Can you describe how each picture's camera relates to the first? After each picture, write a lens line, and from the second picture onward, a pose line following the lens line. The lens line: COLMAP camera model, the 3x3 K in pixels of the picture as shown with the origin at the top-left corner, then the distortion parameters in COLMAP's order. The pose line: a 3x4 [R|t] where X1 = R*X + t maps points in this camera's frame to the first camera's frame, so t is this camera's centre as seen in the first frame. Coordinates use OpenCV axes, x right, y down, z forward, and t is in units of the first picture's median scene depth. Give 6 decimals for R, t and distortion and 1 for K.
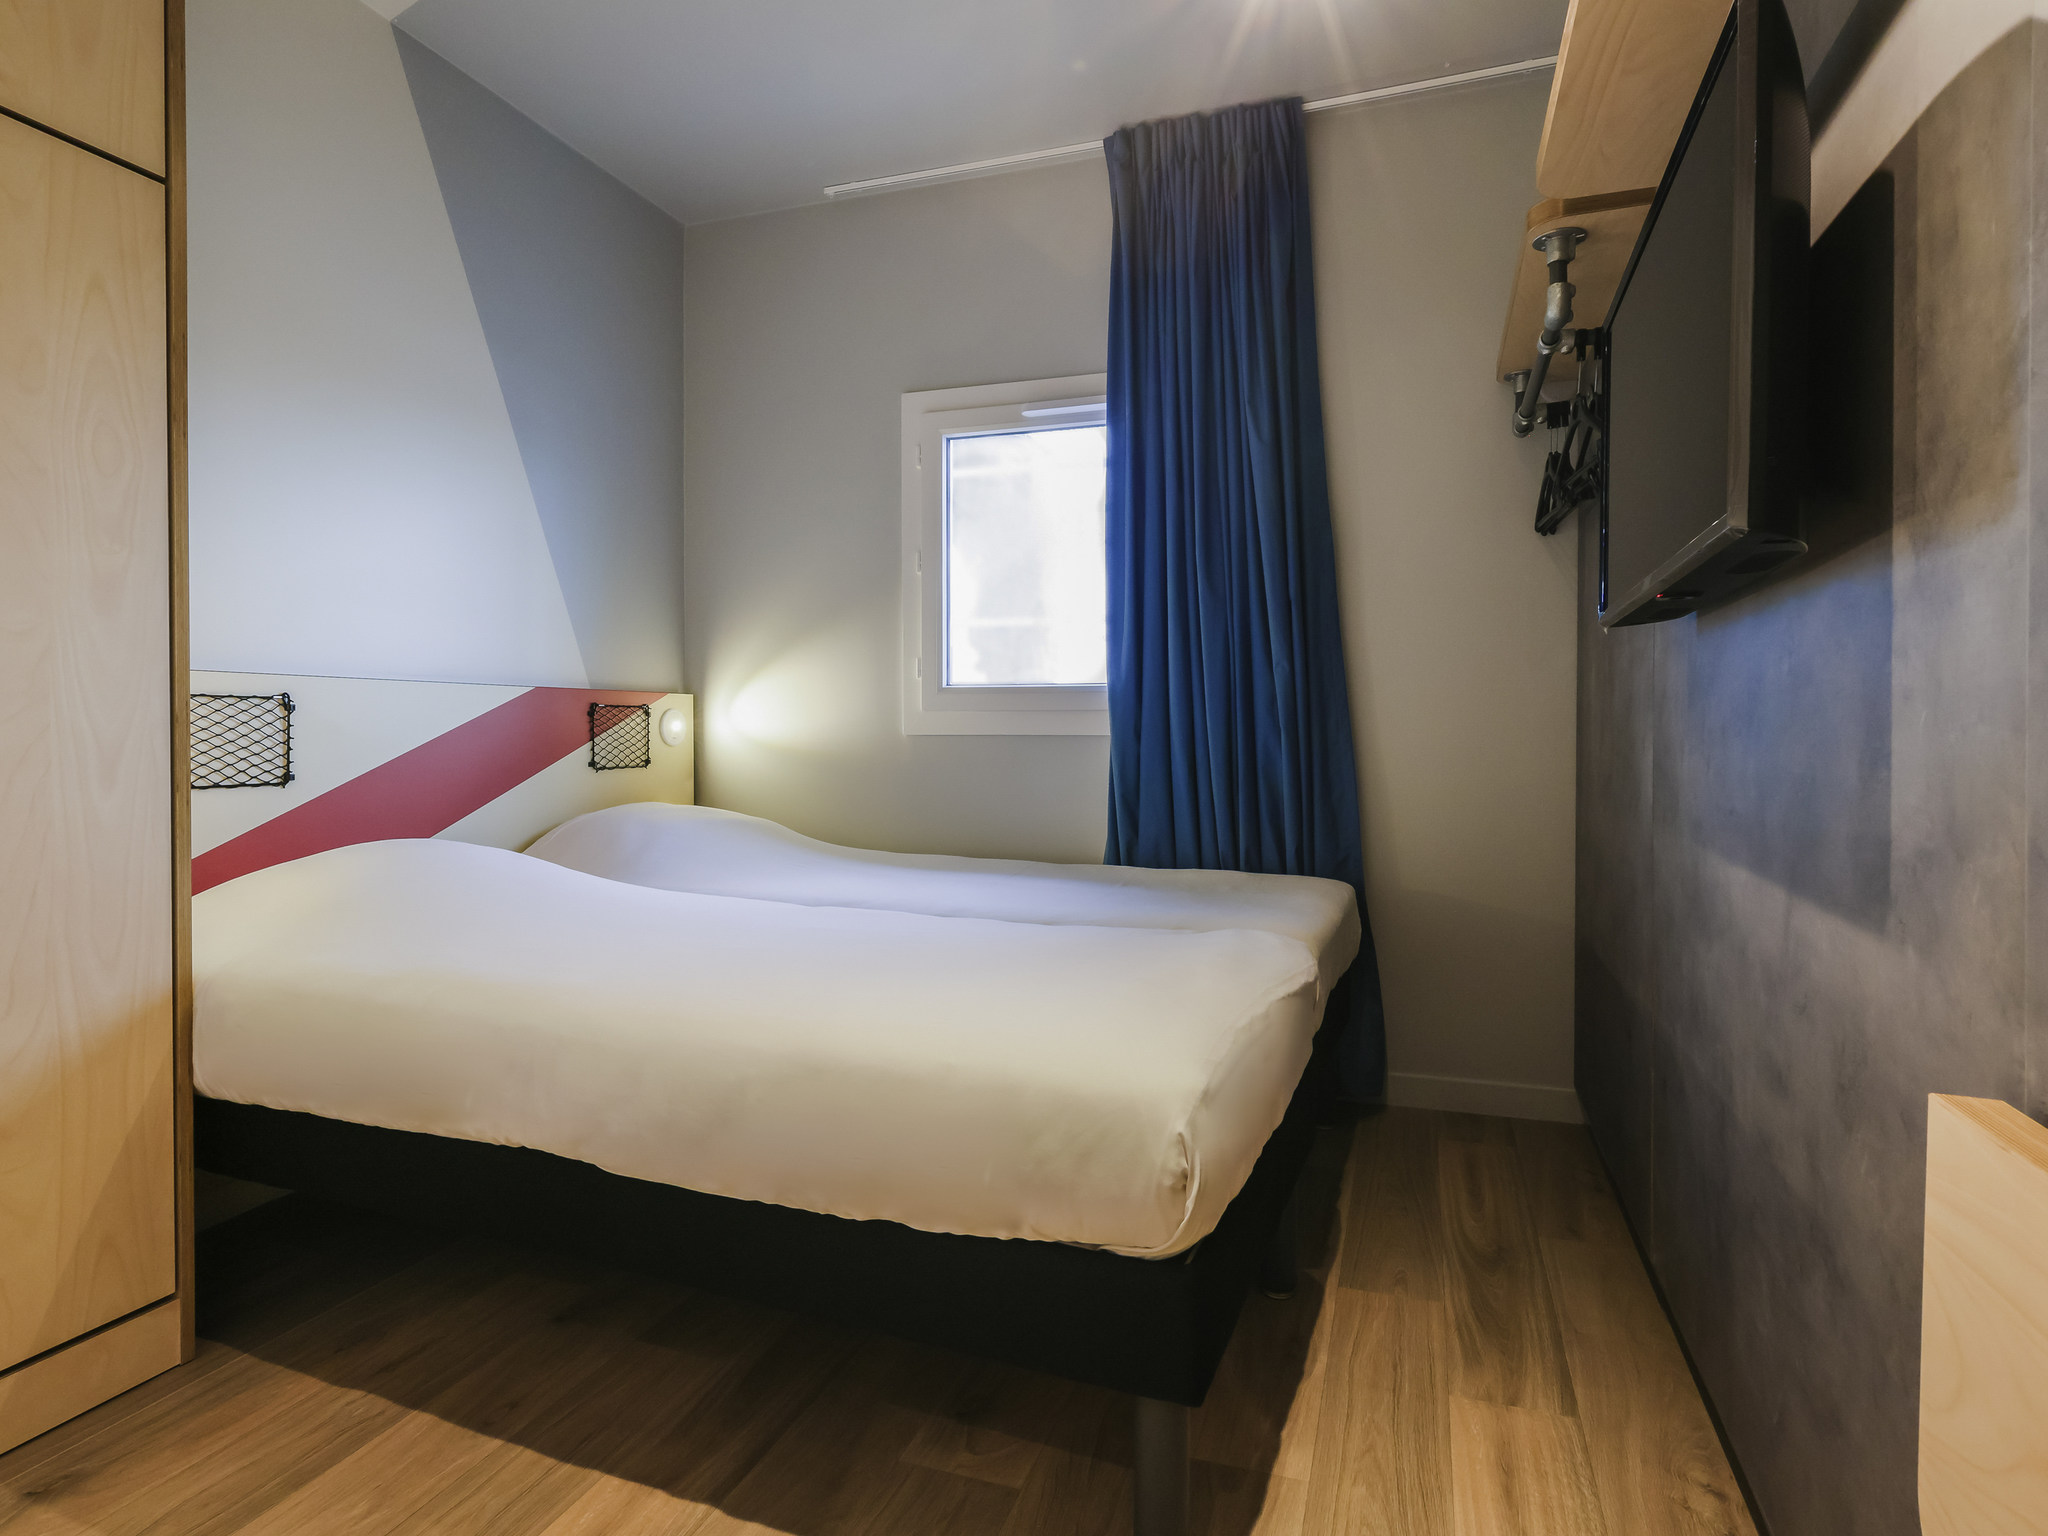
lens RADIAL K [[1018.8, 0, 1129.0], [0, 1018.8, 758.7], [0, 0, 1]] dist [0.001100, -0.000150]
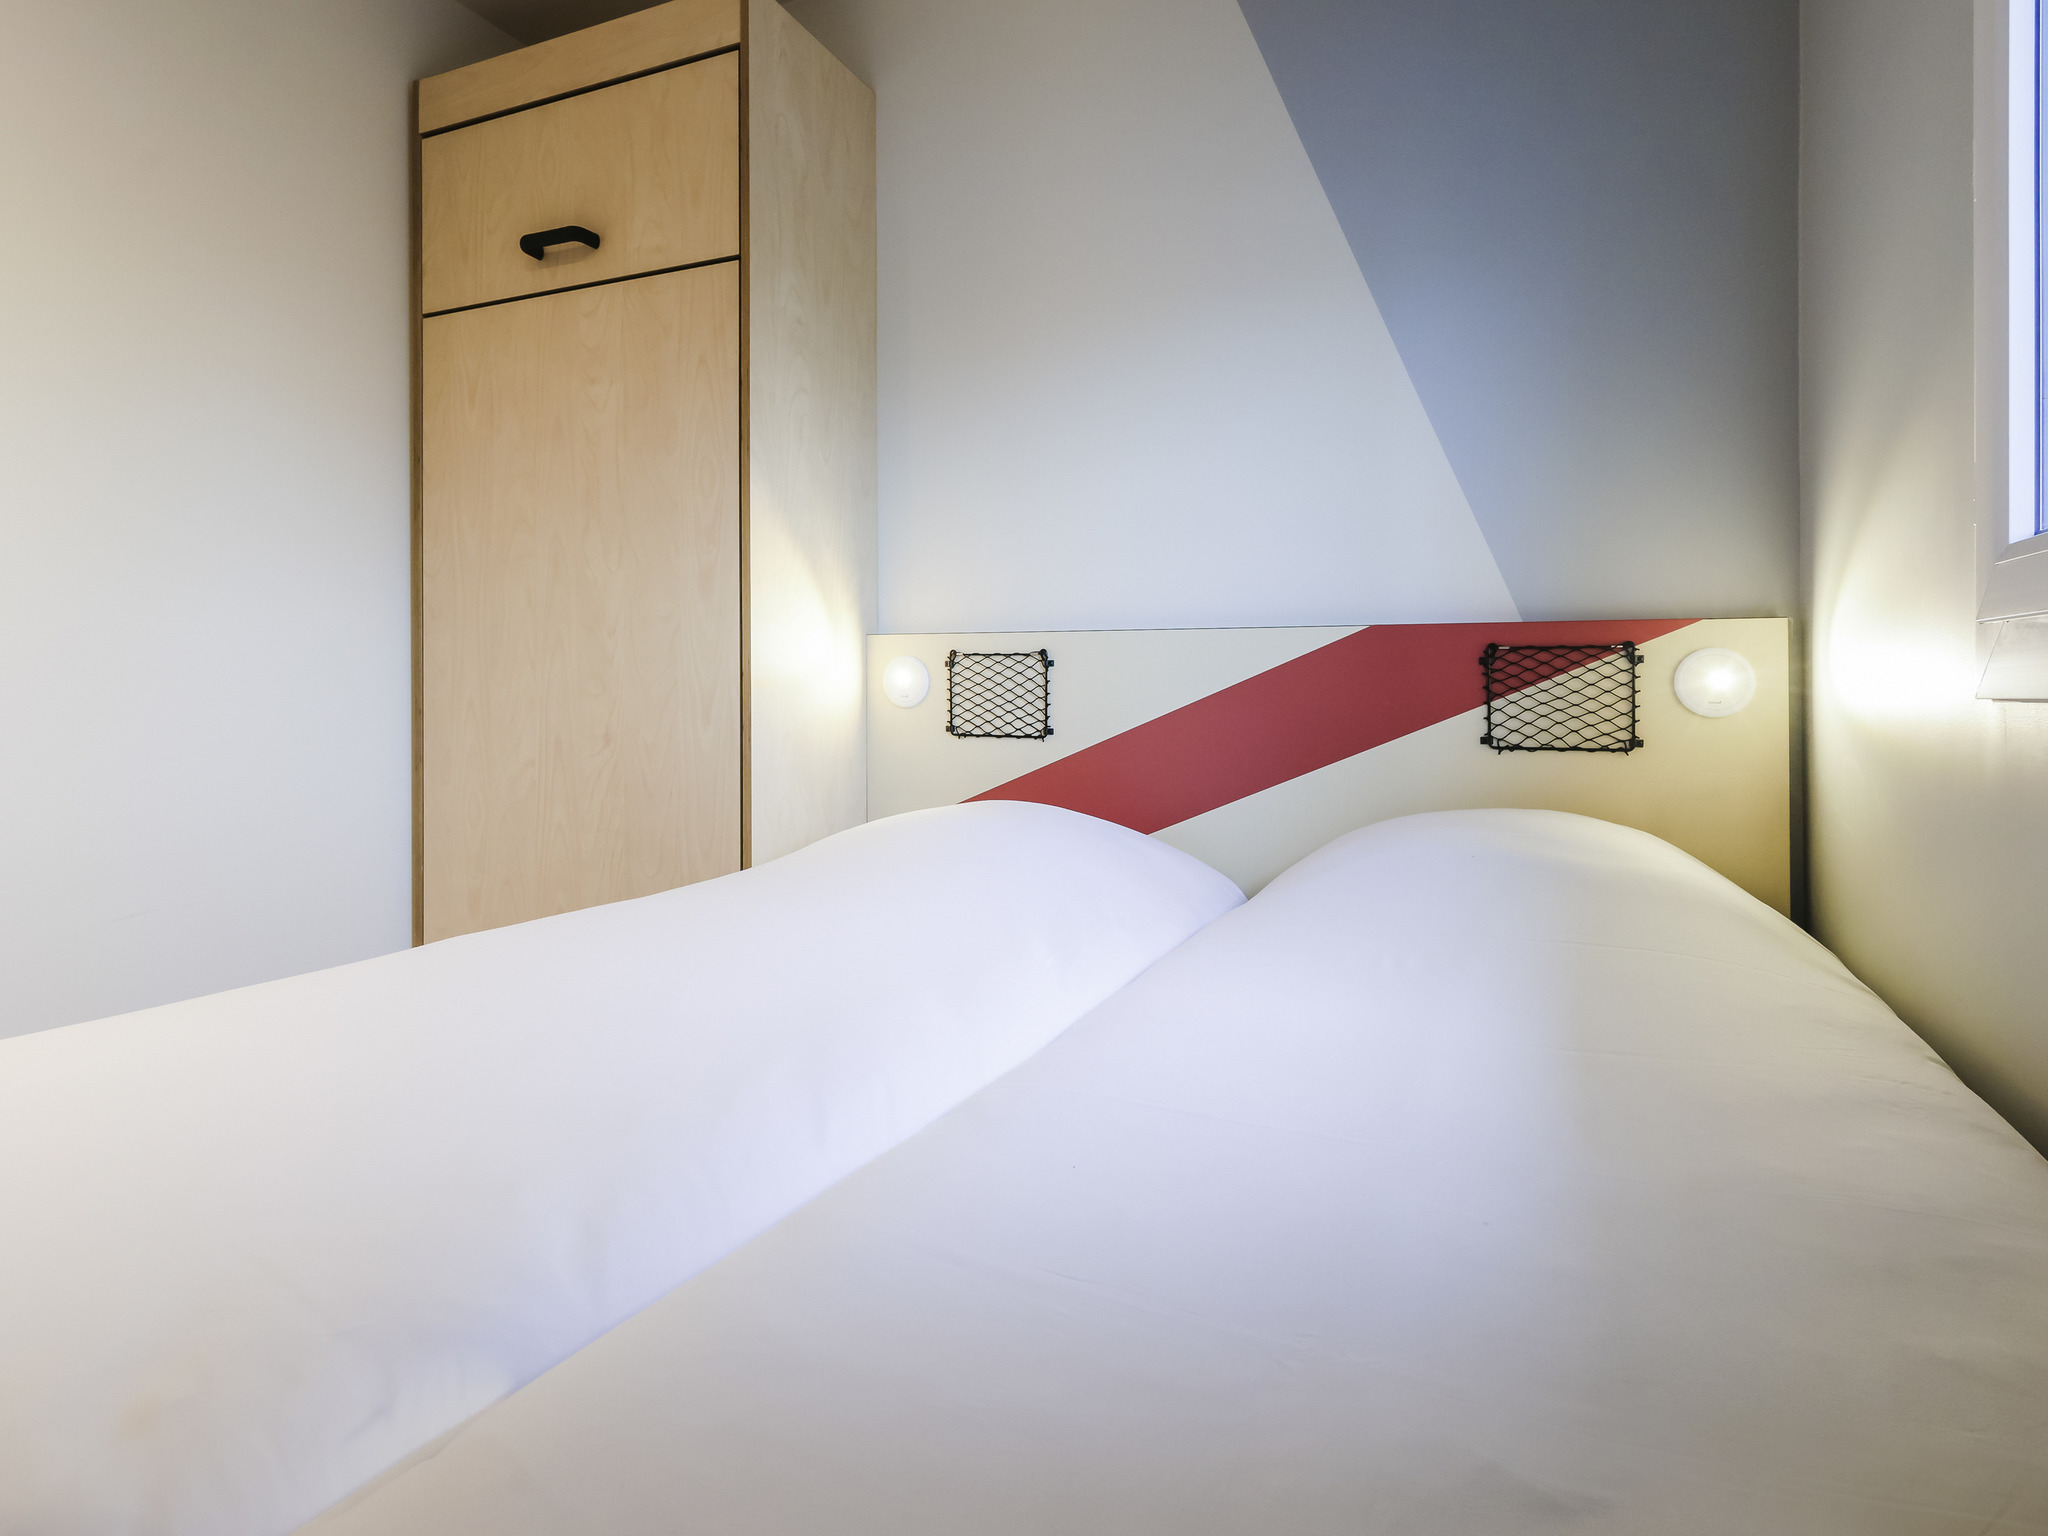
lens RADIAL K [[1077.2, 0, 1111.0], [0, 1077.2, 672.9], [0, 0, 1]] dist [0.000417, -0.000116]
pose [[-0.127739, -0.011863, -0.991737, 0.243424], [-0.031806, 0.999463, -0.007858, -0.034448], [0.991298, 0.030539, -0.128047, 1.209921]]
